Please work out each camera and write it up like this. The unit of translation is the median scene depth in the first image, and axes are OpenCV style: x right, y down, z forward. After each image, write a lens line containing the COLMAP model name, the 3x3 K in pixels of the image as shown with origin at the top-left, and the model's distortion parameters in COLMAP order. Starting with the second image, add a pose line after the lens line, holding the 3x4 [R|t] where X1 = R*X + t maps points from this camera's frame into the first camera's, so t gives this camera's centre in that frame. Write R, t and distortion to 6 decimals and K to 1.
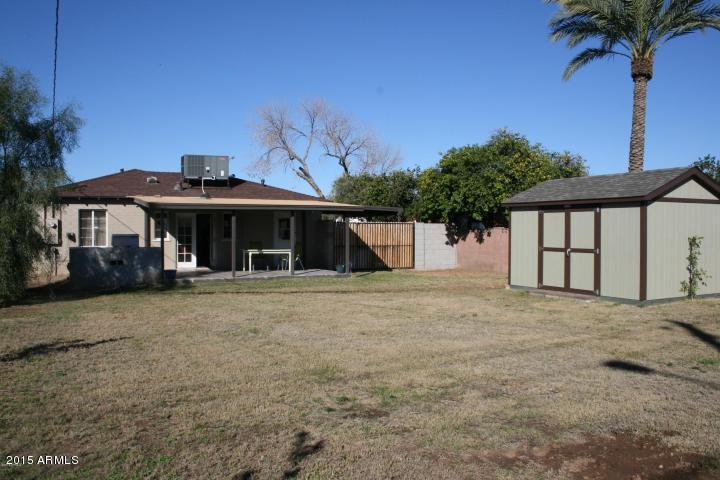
lens RADIAL K [[601.8, 0, 359.8], [0, 601.8, 237.8], [0, 0, 1]] dist [-0.096947, -0.002546]
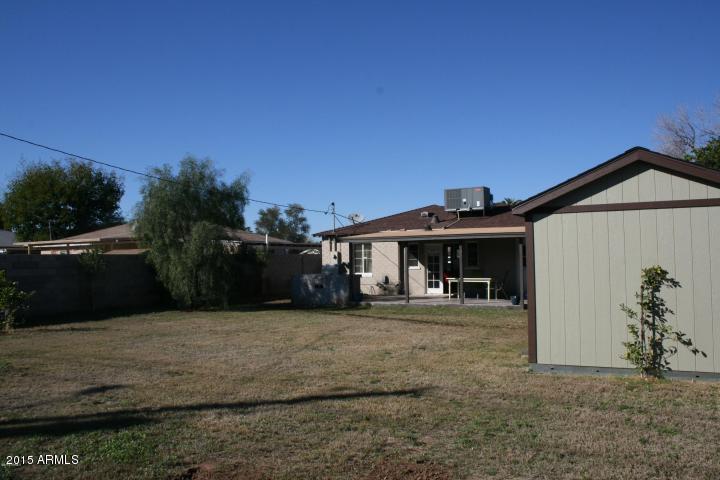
lens RADIAL K [[601.8, 0, 359.9], [0, 601.8, 243.2], [0, 0, 1]] dist [-0.096947, -0.002546]
pose [[0.570041, -0.030058, -0.821066, 0.576460], [0.002382, 0.999387, -0.034932, -0.004085], [0.821612, 0.017956, 0.569764, 0.279159]]
